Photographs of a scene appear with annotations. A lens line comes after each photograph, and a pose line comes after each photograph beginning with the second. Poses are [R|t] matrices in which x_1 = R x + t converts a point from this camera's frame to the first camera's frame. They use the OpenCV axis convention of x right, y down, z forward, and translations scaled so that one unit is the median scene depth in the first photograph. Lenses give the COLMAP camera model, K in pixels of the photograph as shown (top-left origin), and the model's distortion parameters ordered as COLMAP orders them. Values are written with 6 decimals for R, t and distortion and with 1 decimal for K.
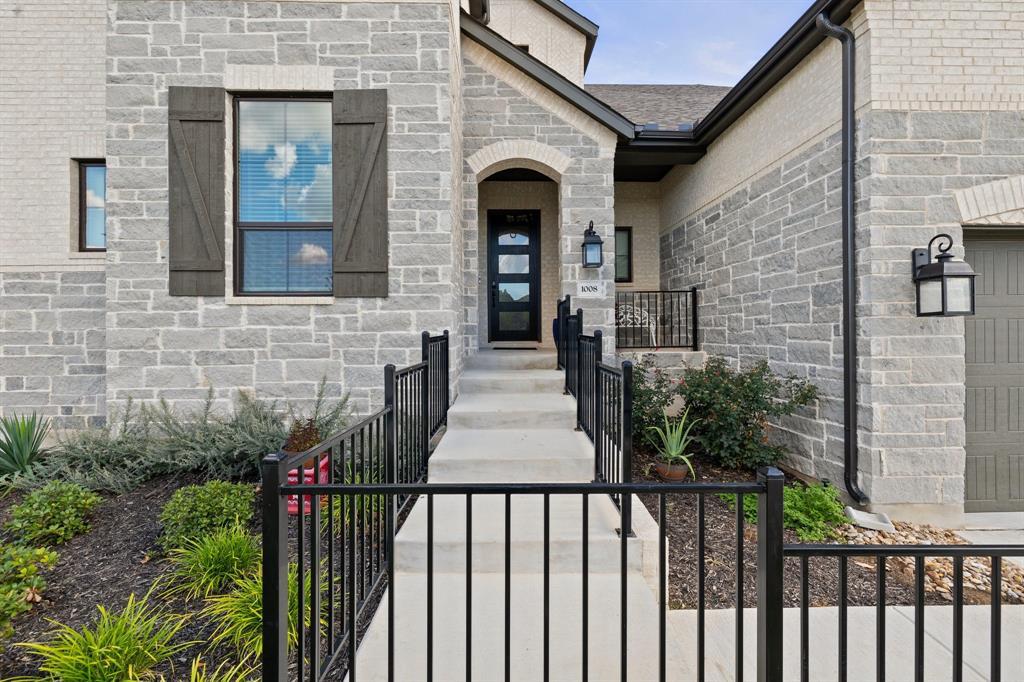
lens RADIAL K [[429.7, 0, 515.7], [0, 429.7, 339.4], [0, 0, 1]] dist [0.001203, 0.000950]
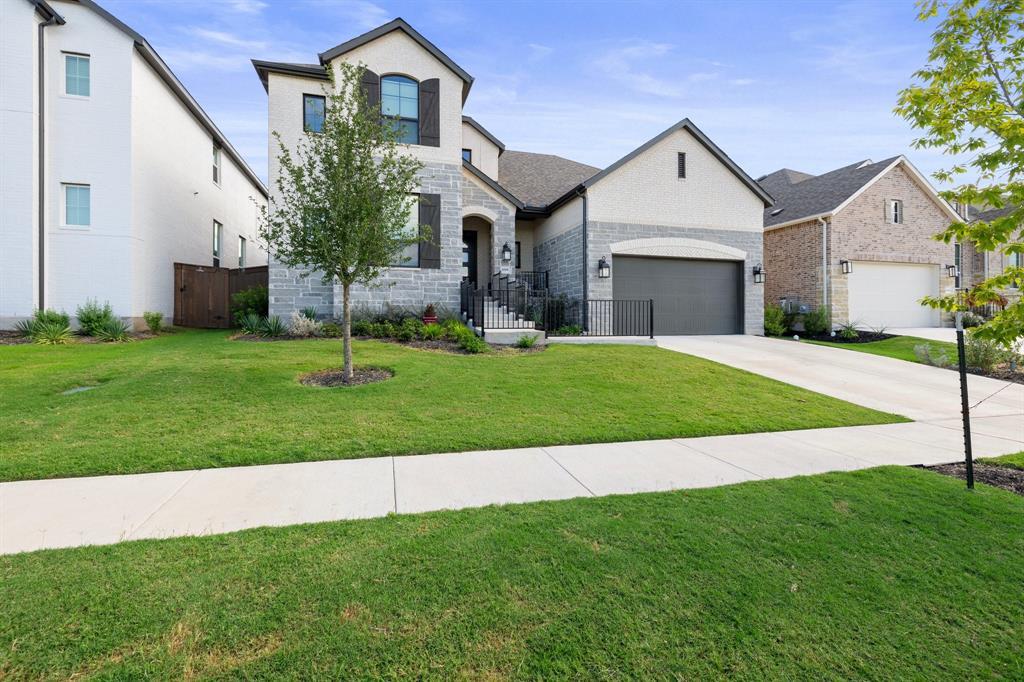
lens RADIAL K [[429.7, 0, 507.5], [0, 429.7, 333.1], [0, 0, 1]] dist [0.001203, 0.000950]
pose [[0.966470, -0.004124, 0.256745, -0.507774], [0.002613, 0.999977, 0.006228, 0.258653], [-0.256765, -0.005348, 0.966459, -1.544594]]
